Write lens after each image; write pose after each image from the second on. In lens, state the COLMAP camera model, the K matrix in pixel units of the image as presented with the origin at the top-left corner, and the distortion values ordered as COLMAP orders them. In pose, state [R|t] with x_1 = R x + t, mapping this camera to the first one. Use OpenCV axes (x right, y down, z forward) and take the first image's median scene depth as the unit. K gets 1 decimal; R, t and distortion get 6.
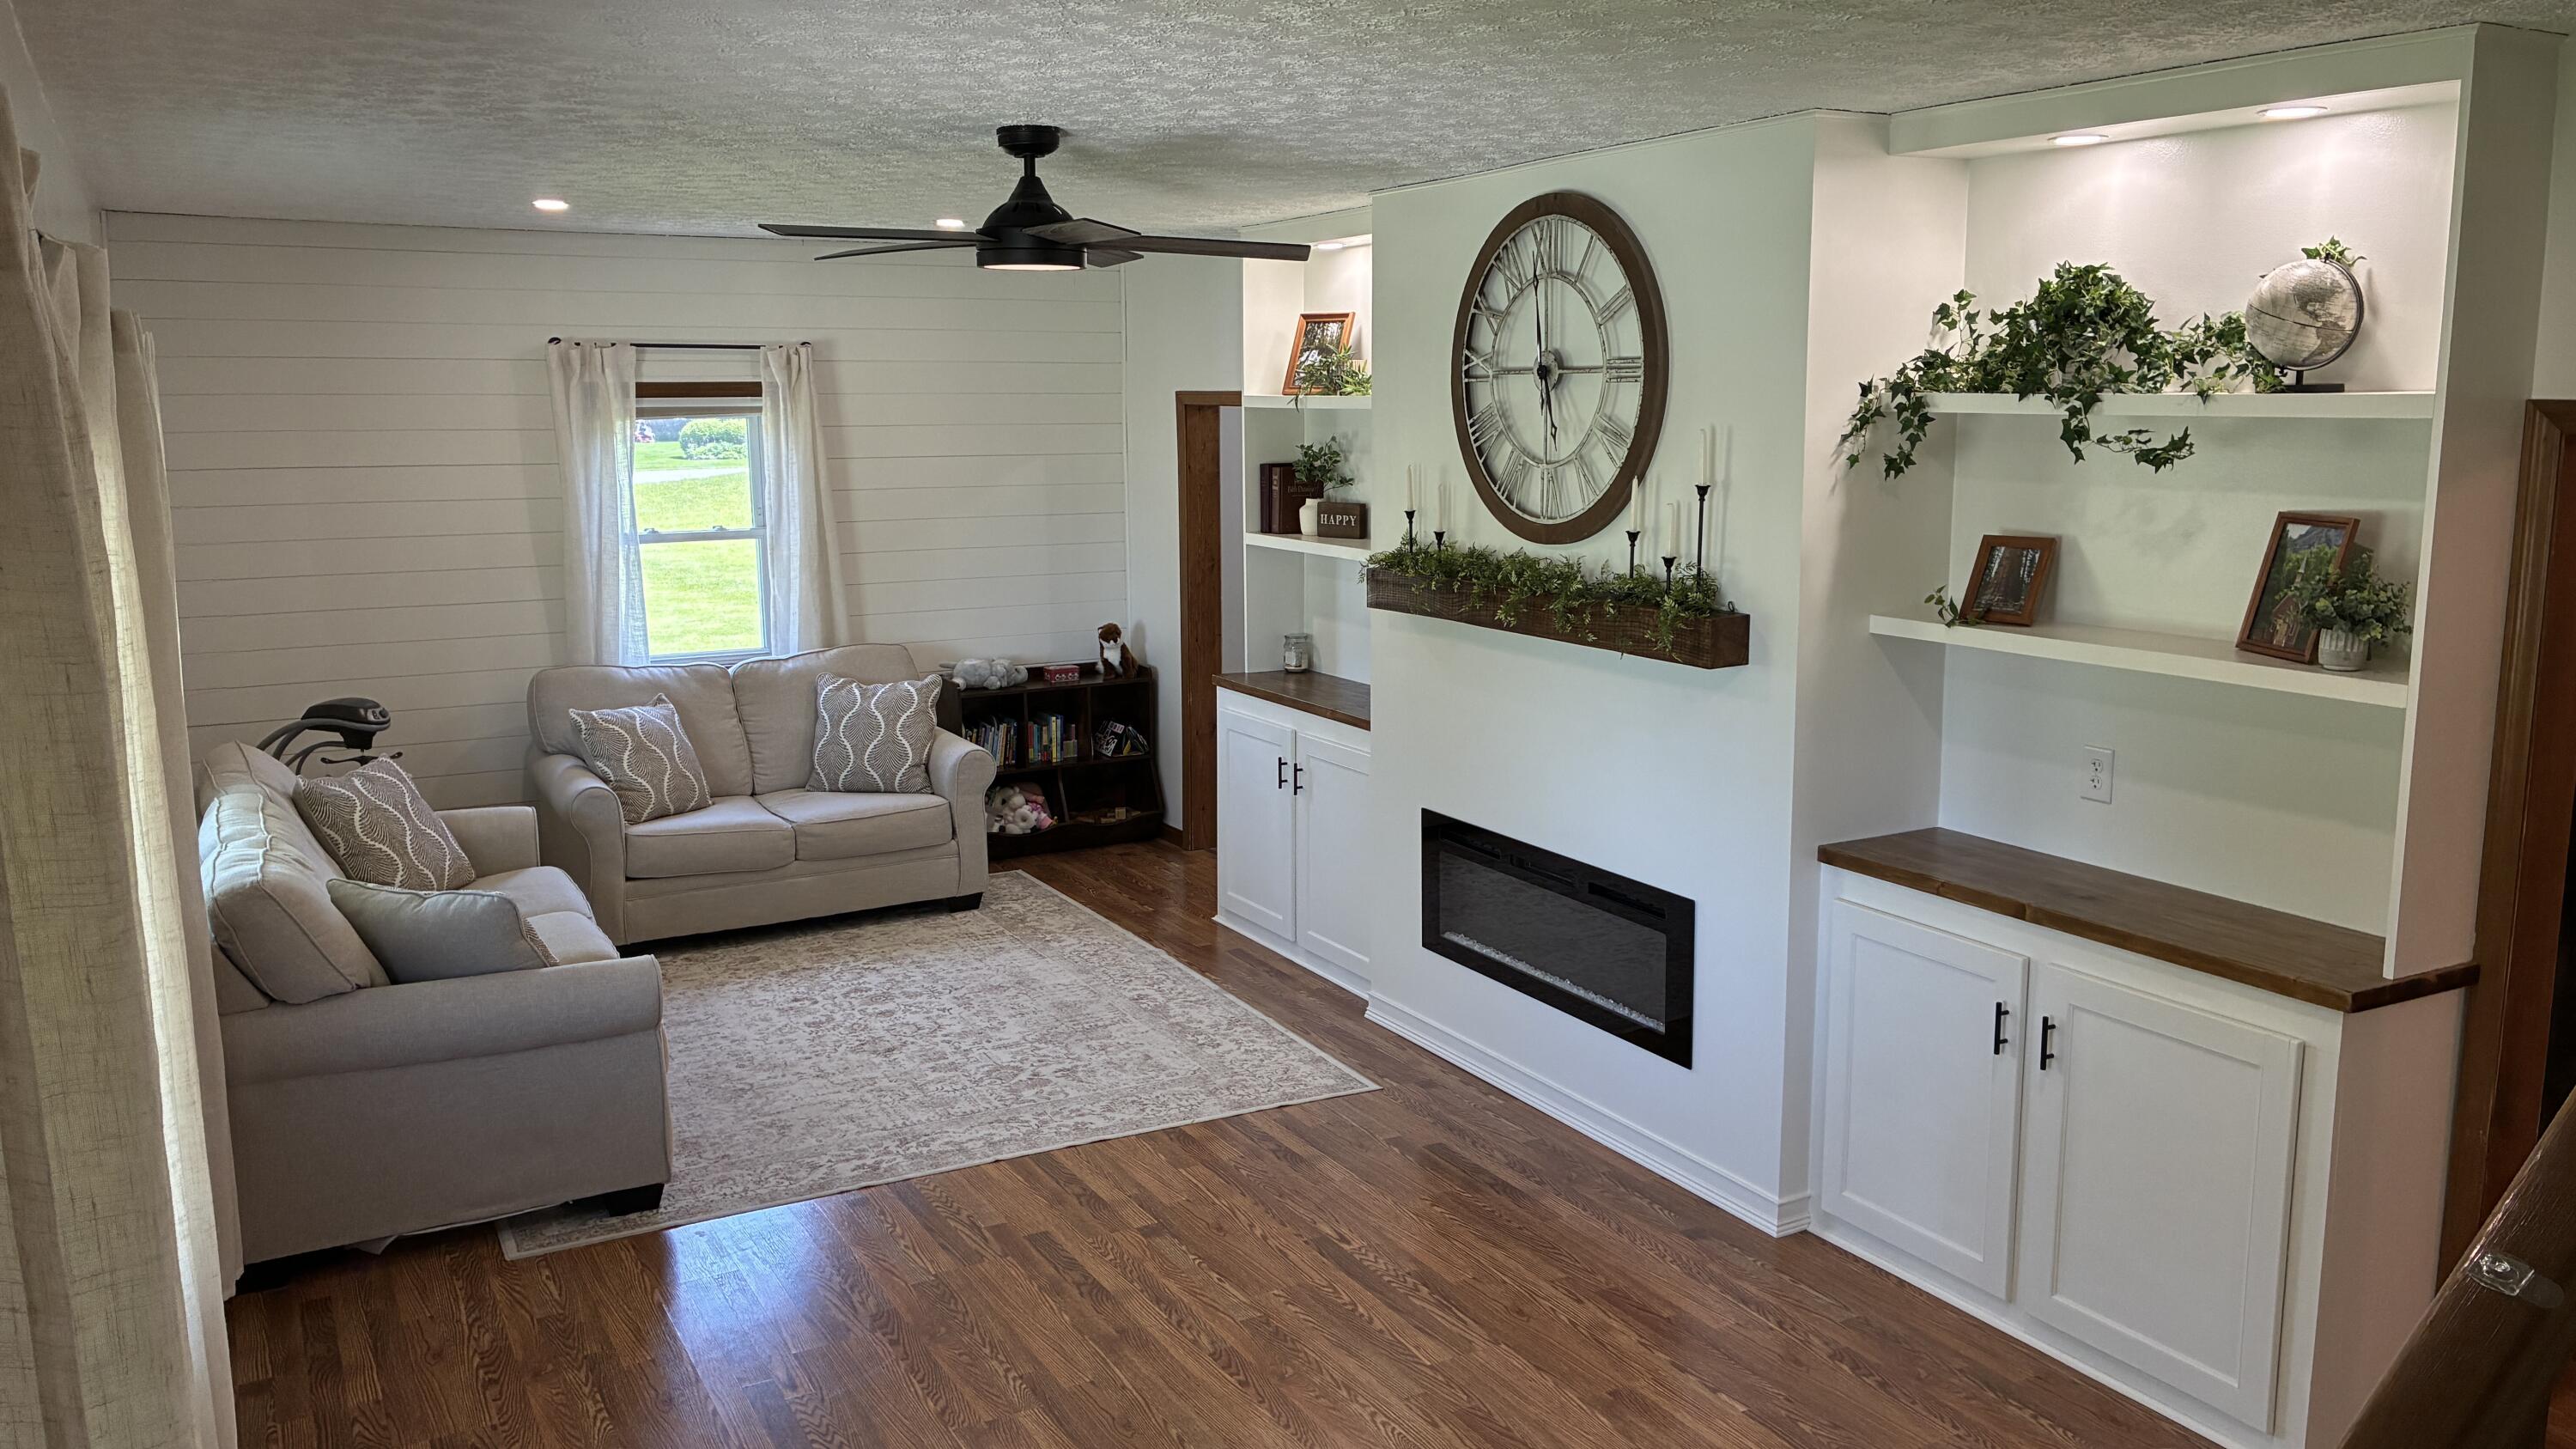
lens RADIAL K [[1951.6, 0, 1295.4], [0, 1951.6, 718.0], [0, 0, 1]] dist [0.033583, -0.022776]
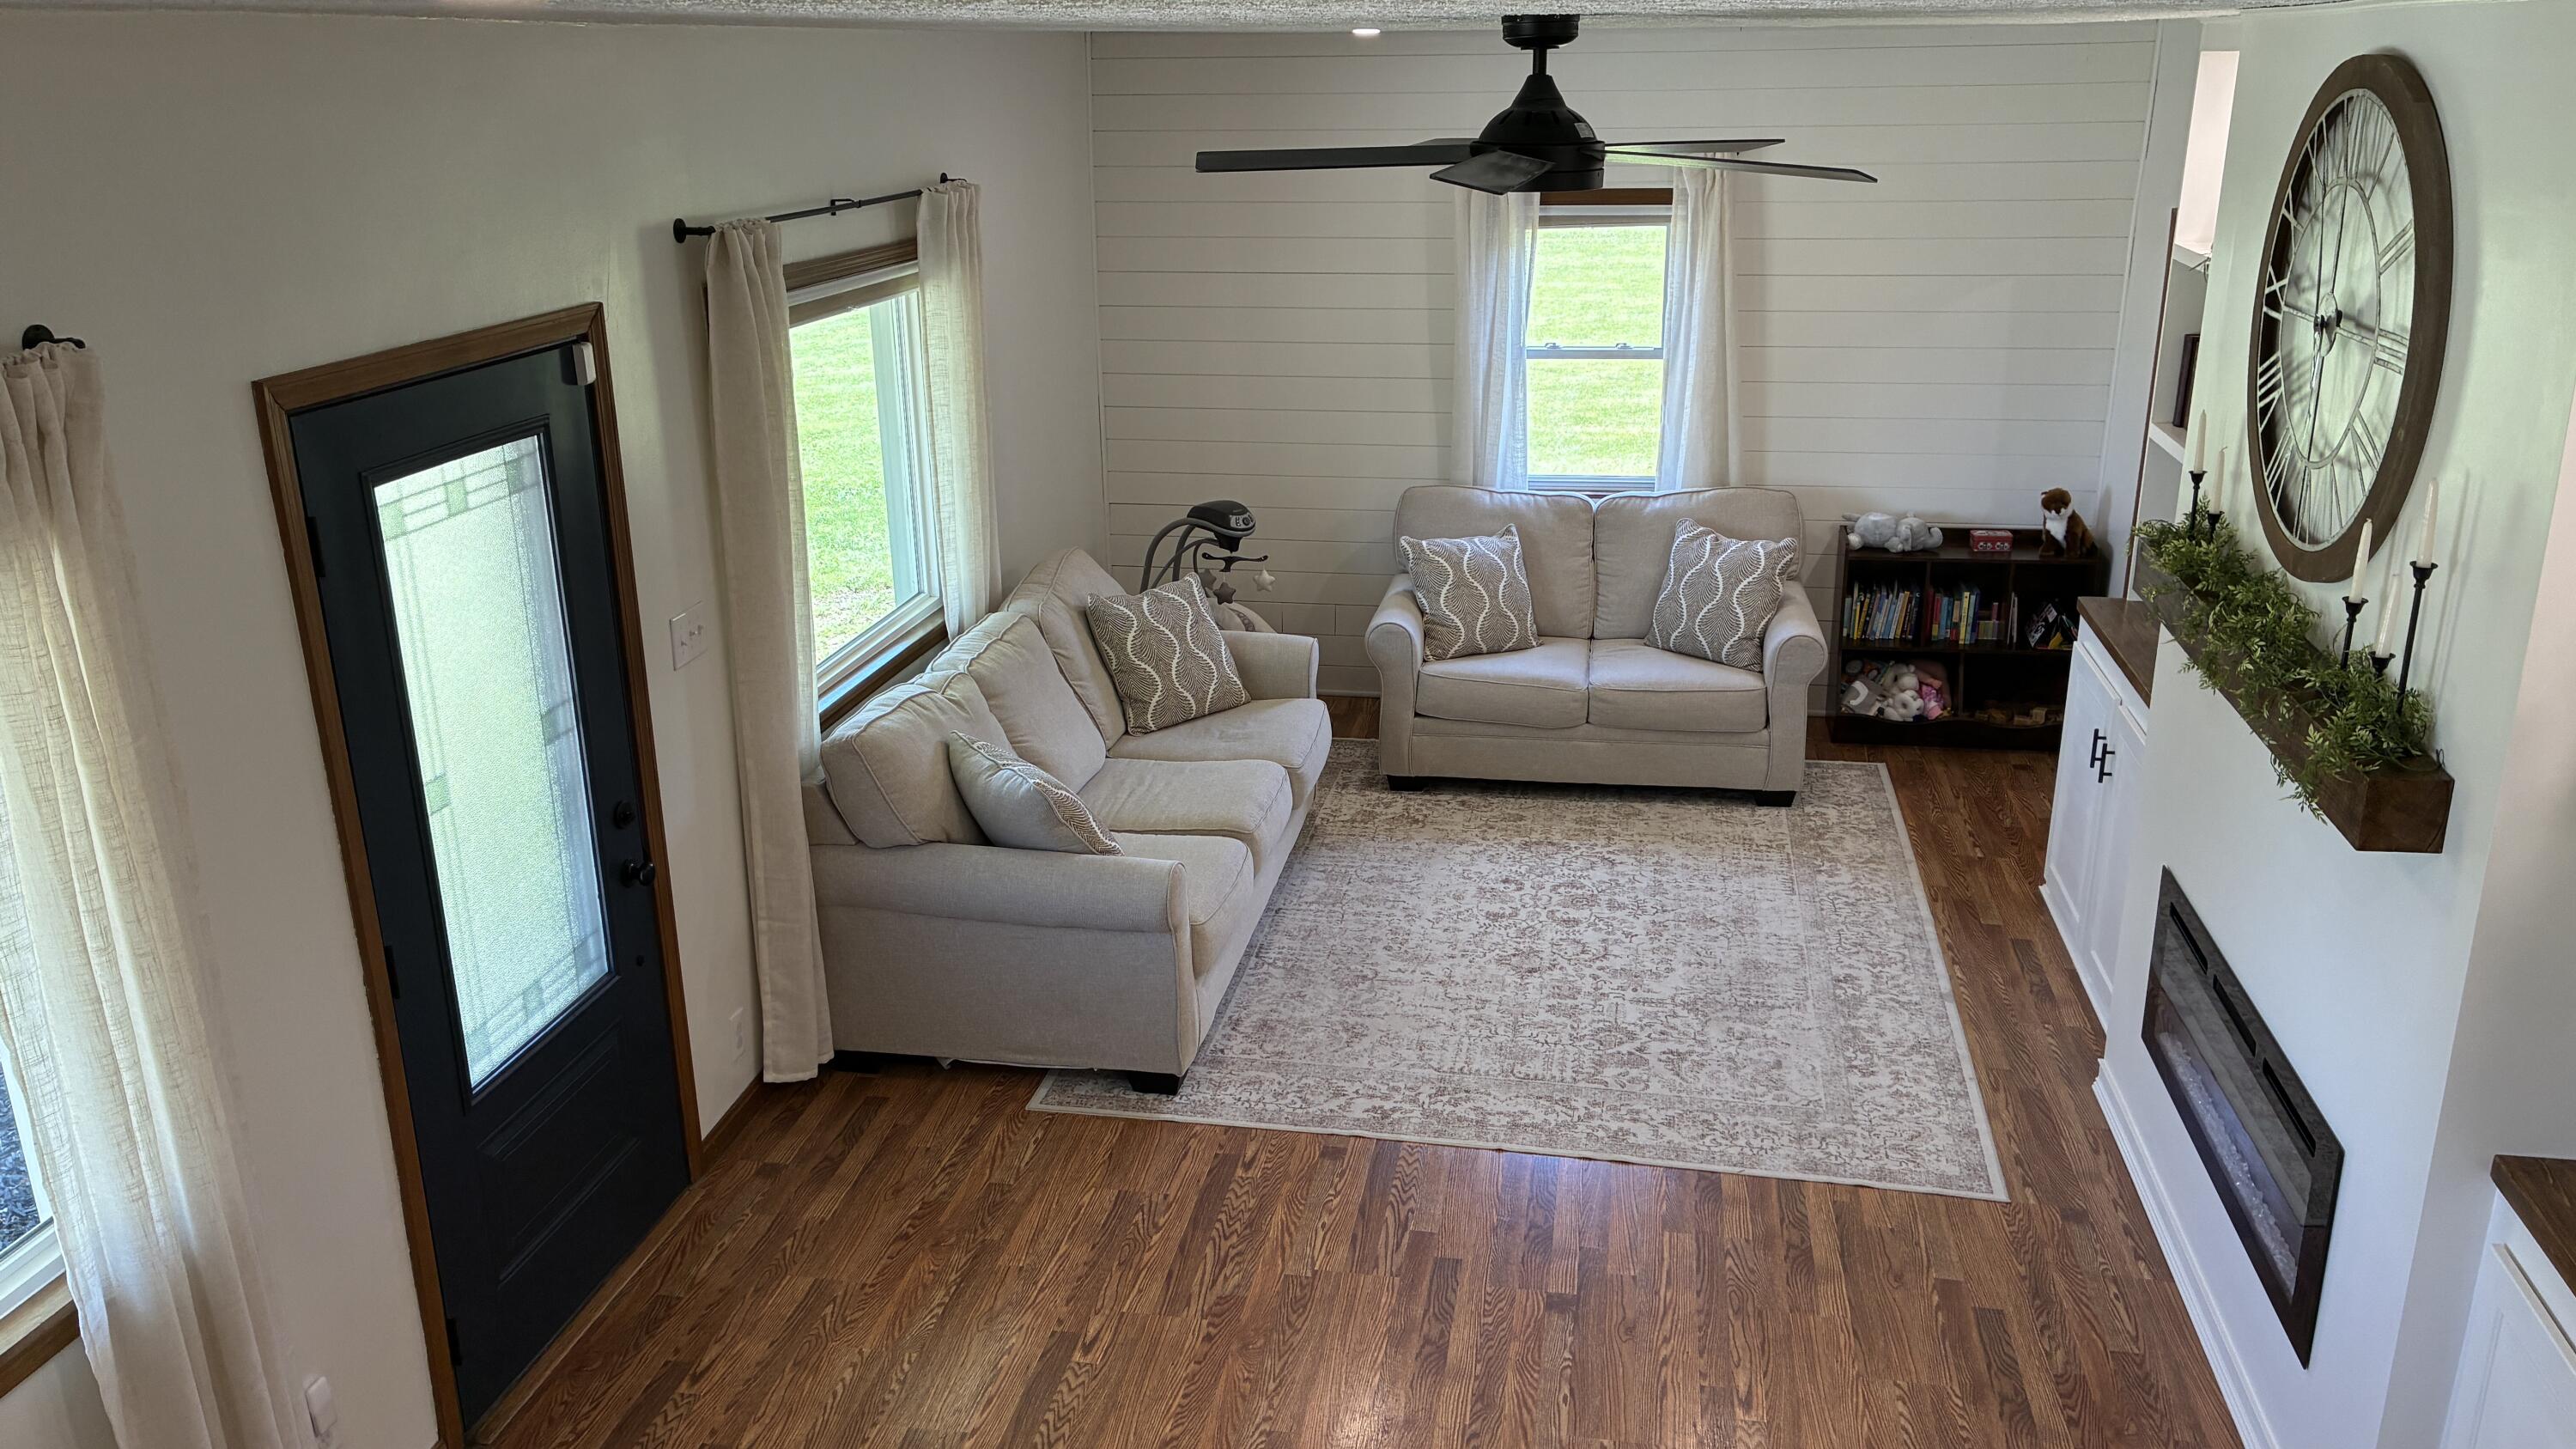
lens RADIAL K [[1951.6, 0, 1290.4], [0, 1951.6, 723.8], [0, 0, 1]] dist [0.033583, -0.022776]
pose [[0.773989, 0.198662, -0.601228, 0.268770], [-0.094489, 0.975113, 0.200563, -0.136819], [0.626109, -0.098424, 0.773498, 0.227669]]
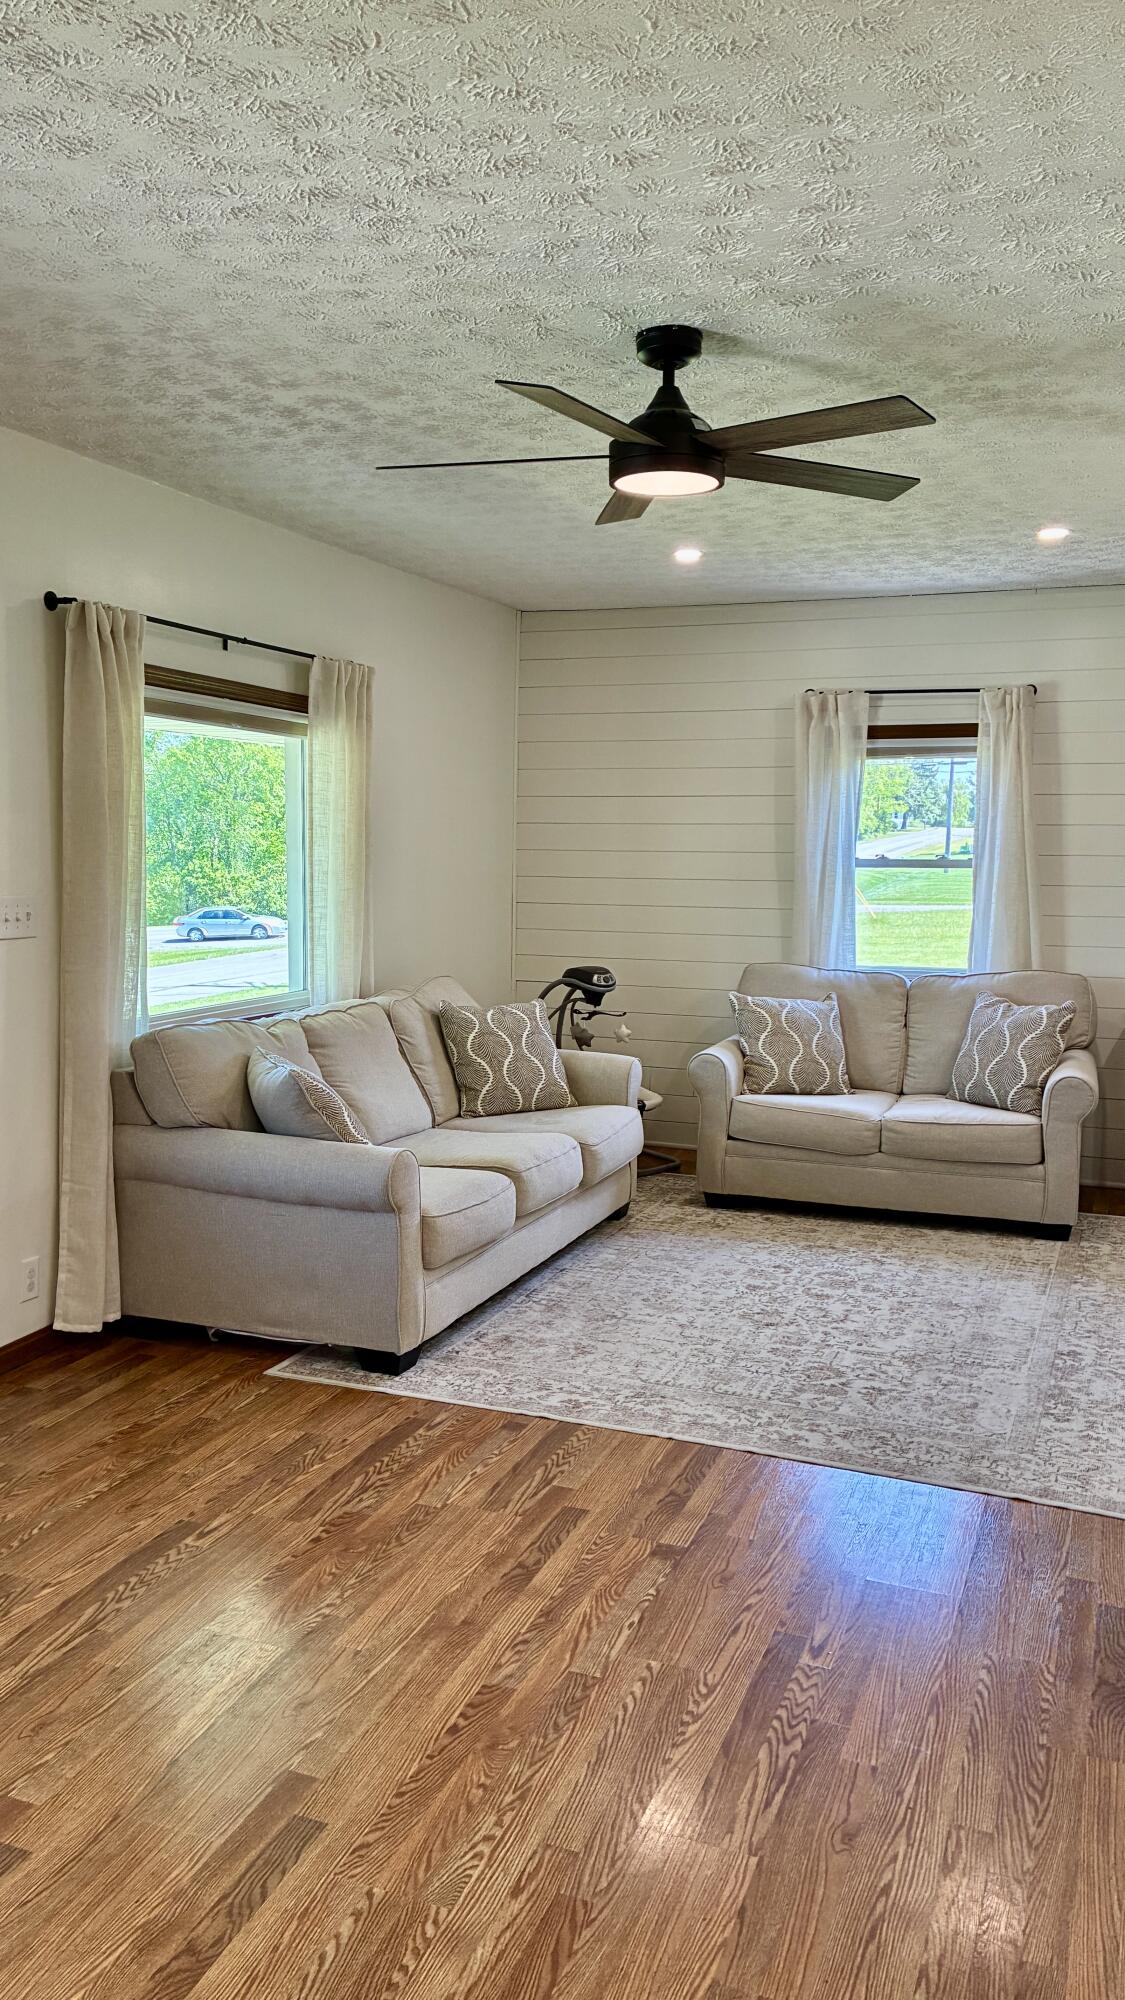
lens RADIAL K [[1515.0, 0, 554.4], [0, 1515.0, 1000.1], [0, 0, 1]] dist [0.033583, -0.022776]
pose [[0.634715, 0.089796, -0.767512, 0.343137], [-0.139076, 0.990281, 0.000846, 0.018837], [0.760128, 0.106206, 0.641034, 0.425618]]
